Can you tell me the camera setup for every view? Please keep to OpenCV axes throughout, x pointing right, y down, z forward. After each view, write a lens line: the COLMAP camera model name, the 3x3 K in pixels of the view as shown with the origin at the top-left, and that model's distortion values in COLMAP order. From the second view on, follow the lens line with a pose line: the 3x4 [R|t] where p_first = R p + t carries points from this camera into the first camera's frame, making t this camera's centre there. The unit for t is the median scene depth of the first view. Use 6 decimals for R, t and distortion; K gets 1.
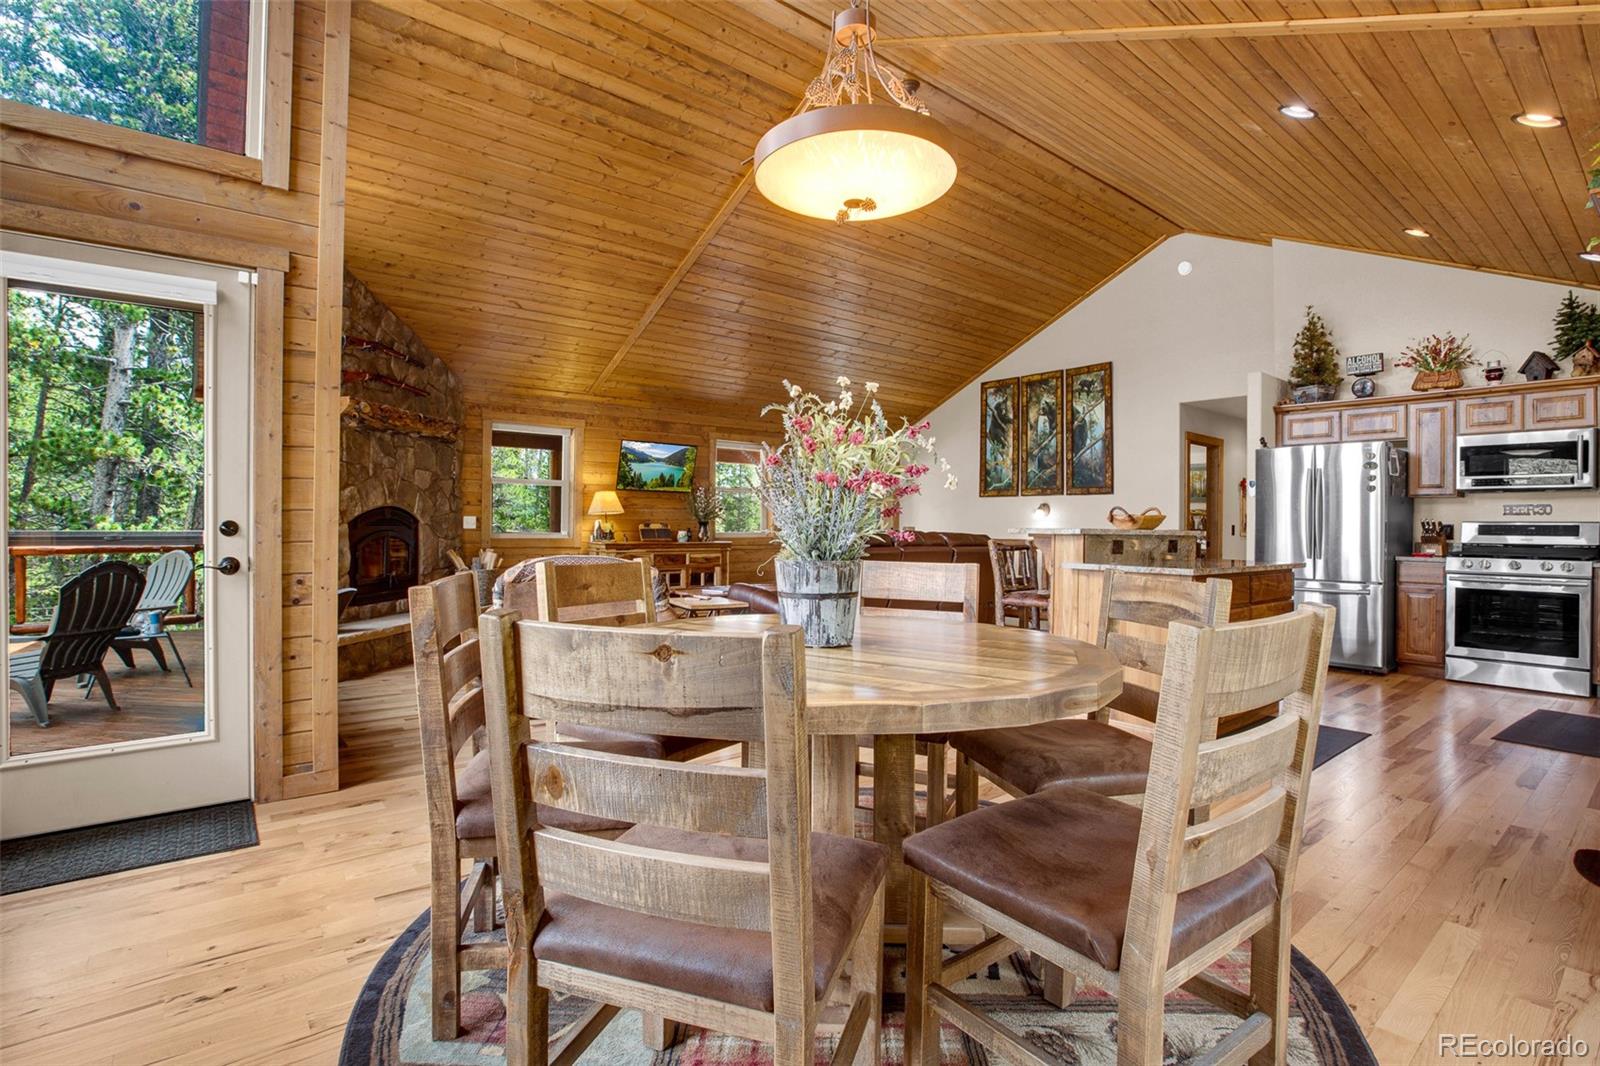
lens RADIAL K [[778.9, 0, 796.8], [0, 778.9, 524.1], [0, 0, 1]] dist [-0.046844, 0.009075]
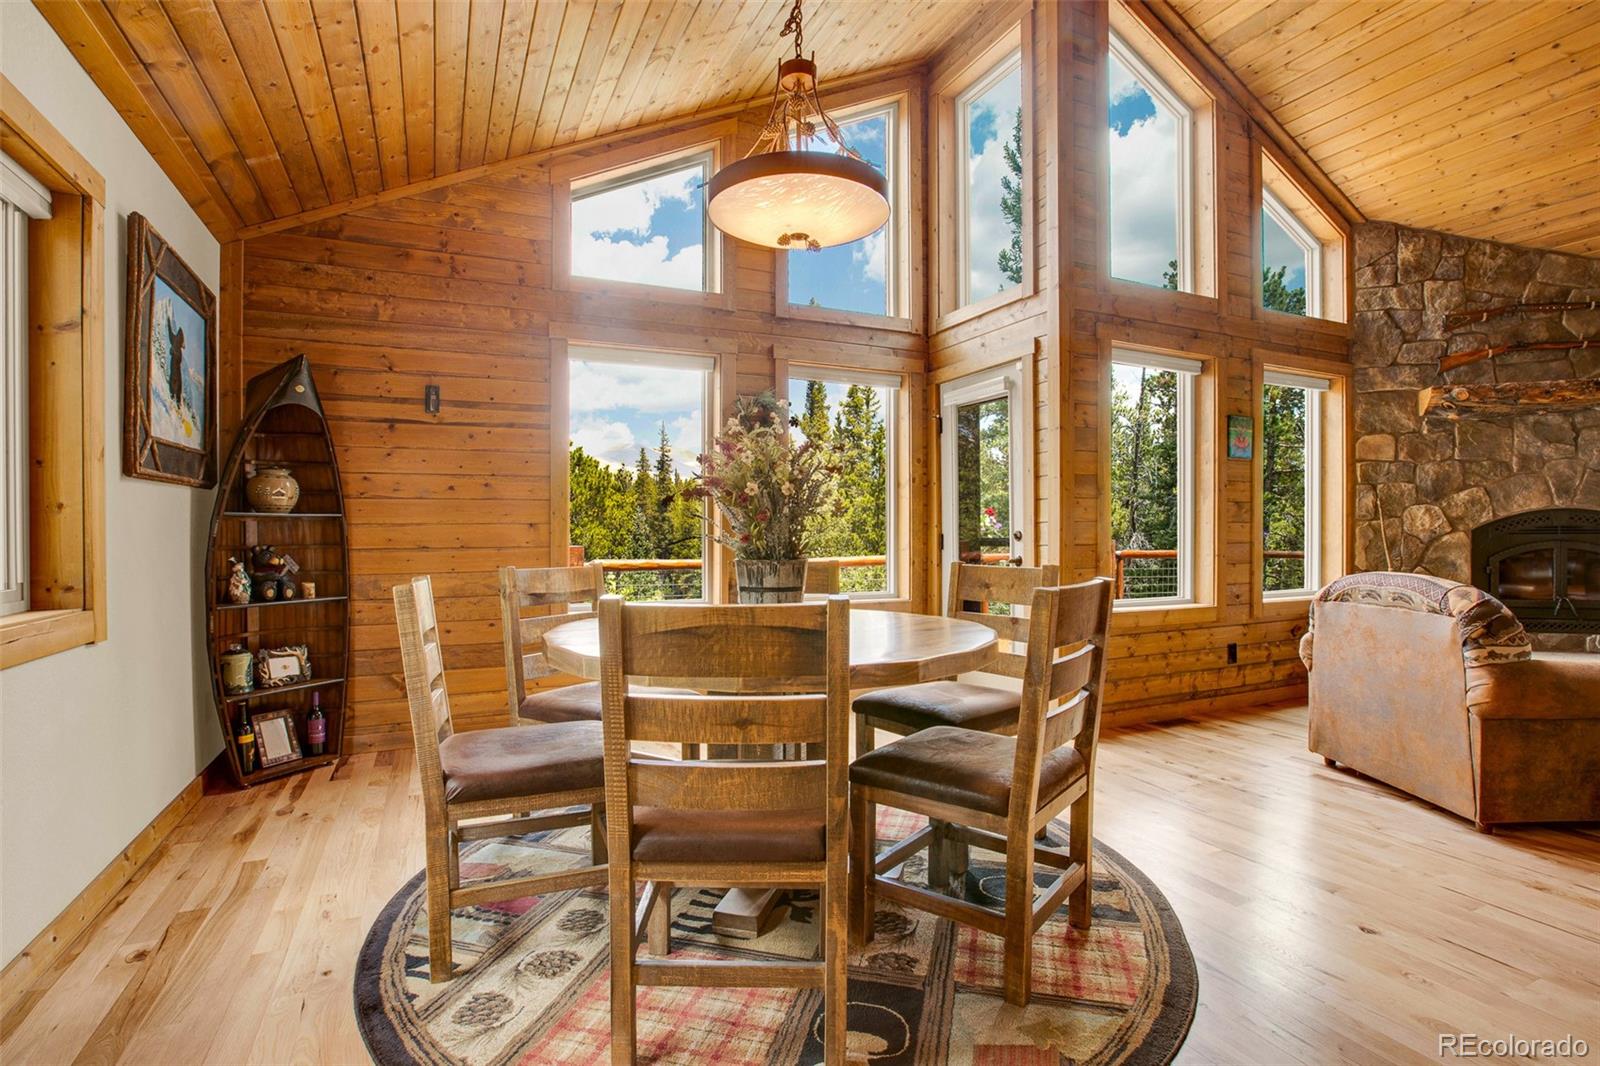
lens RADIAL K [[778.9, 0, 771.7], [0, 778.9, 540.7], [0, 0, 1]] dist [-0.046844, 0.009075]
pose [[-0.252636, 0.003017, -0.967557, 0.294041], [0.002152, 0.999994, 0.002557, 0.003615], [0.967559, -0.001436, -0.252641, 0.325412]]
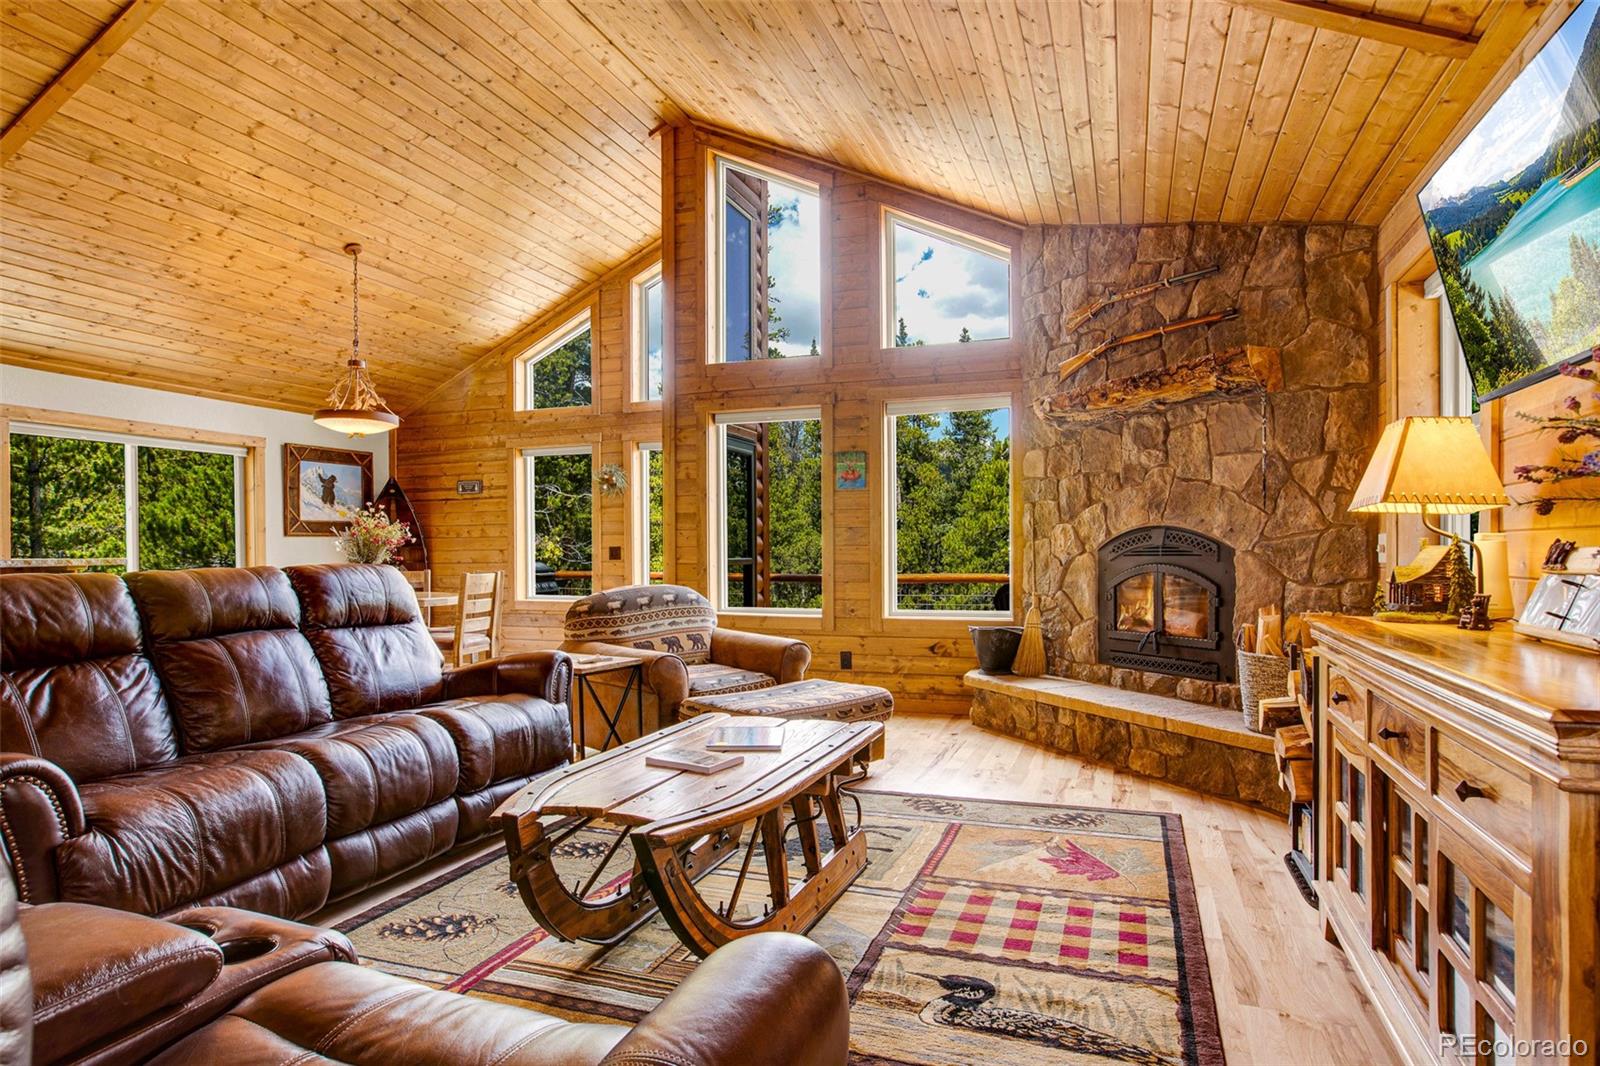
lens RADIAL K [[869.8, 0, 821.1], [0, 869.8, 566.7], [0, 0, 1]] dist [-0.039169, 0.007103]
pose [[-0.853473, 0.003625, -0.521125, 0.065426], [-0.001816, 0.999949, 0.009930, 0.002928], [0.521135, 0.009421, -0.853423, 1.119392]]
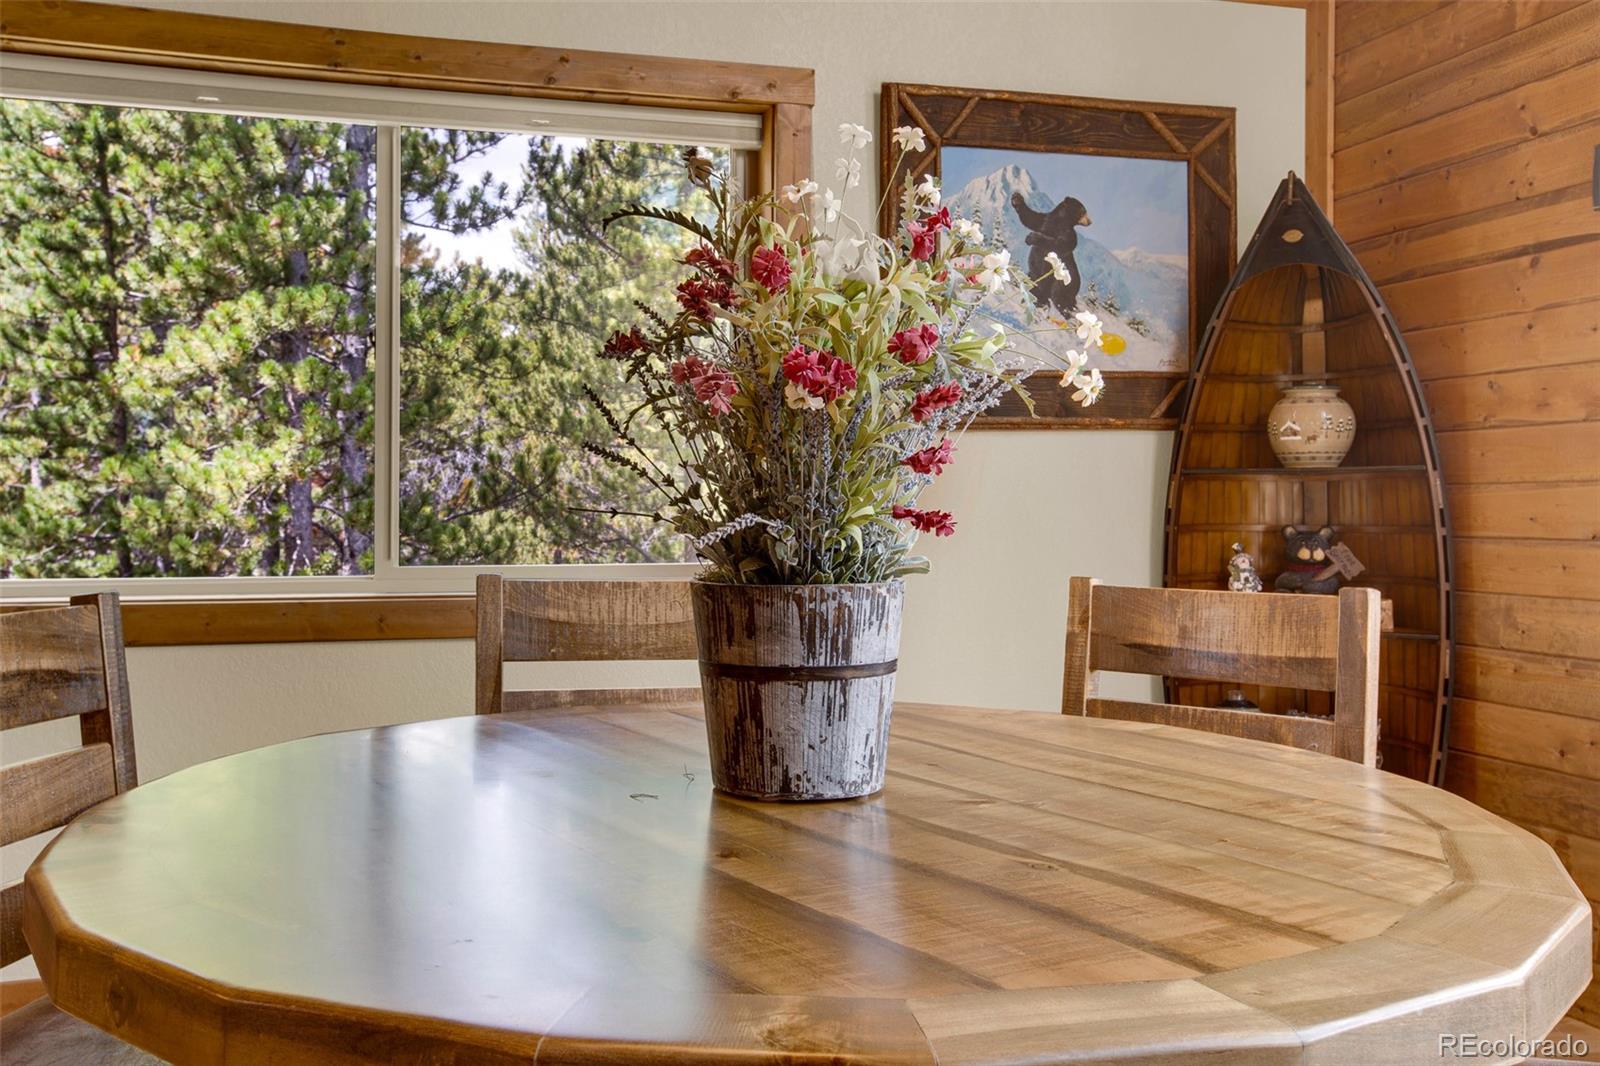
lens RADIAL K [[1378.2, 0, 788.1], [0, 1378.2, 519.9], [0, 0, 1]] dist [0.068726, 0.011004]
pose [[-0.920645, -0.018630, 0.389956, -0.057314], [-0.013984, 0.999793, 0.014752, 0.001324], [-0.390150, 0.008128, -0.920715, 0.407914]]
